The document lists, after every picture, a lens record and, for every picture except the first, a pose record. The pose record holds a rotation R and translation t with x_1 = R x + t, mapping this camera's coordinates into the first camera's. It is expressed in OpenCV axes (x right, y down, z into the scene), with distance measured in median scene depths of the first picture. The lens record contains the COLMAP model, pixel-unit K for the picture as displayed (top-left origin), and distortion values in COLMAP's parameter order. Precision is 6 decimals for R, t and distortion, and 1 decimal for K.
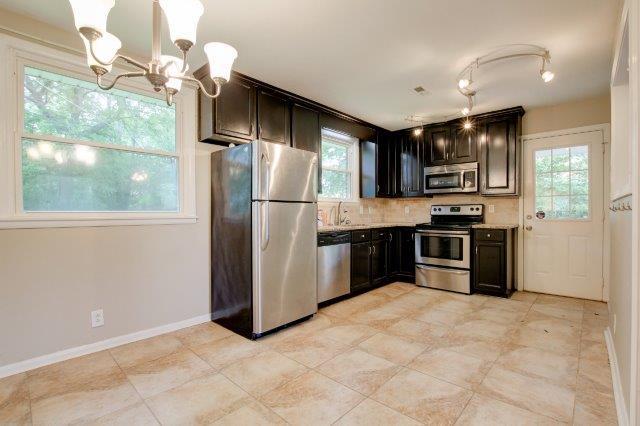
lens RADIAL K [[297.1, 0, 322.2], [0, 297.1, 218.0], [0, 0, 1]] dist [-0.035433, 0.006545]
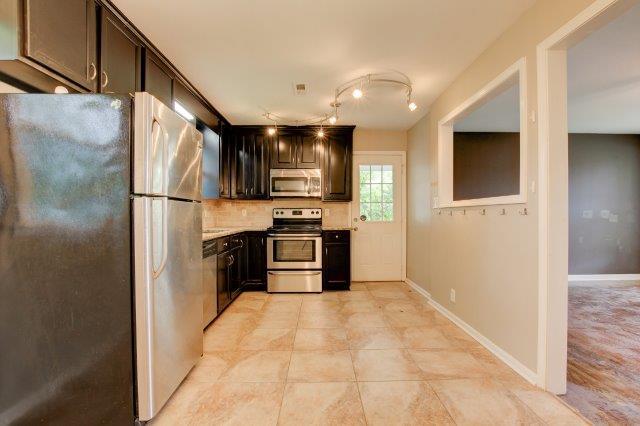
lens RADIAL K [[297.1, 0, 322.2], [0, 297.1, 218.0], [0, 0, 1]] dist [-0.035433, 0.006545]
pose [[0.726529, -0.003993, 0.687125, -0.231755], [0.012084, 0.999903, -0.006967, -0.002898], [-0.687030, 0.013365, 0.726506, 0.212249]]
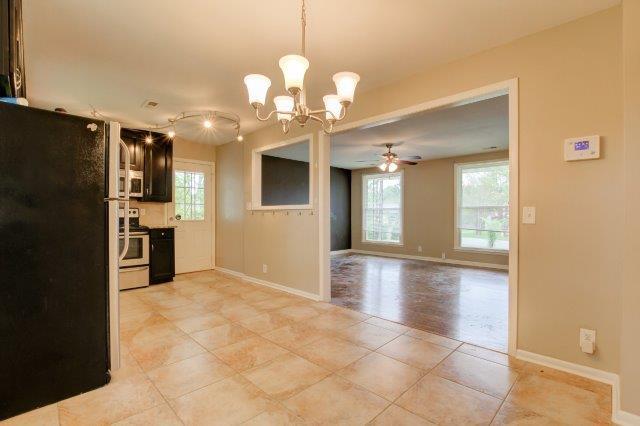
lens RADIAL K [[297.1, 0, 322.2], [0, 297.1, 218.0], [0, 0, 1]] dist [-0.035433, 0.006545]
pose [[0.034970, -0.005162, 0.999375, -0.616923], [0.015233, 0.999873, 0.004632, -0.002858], [-0.999272, 0.015062, 0.035044, 0.271041]]
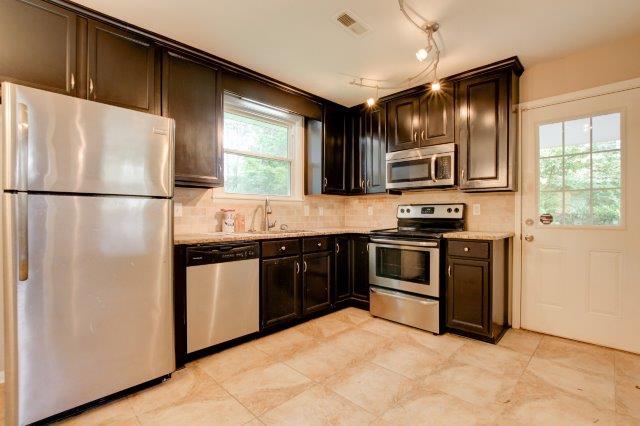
lens RADIAL K [[297.1, 0, 322.2], [0, 297.1, 218.0], [0, 0, 1]] dist [-0.035433, 0.006545]
pose [[0.999450, 0.006276, -0.032571, 0.248243], [-0.006419, 0.999970, -0.004298, -0.006841], [0.032543, 0.004505, 0.999460, 0.303928]]
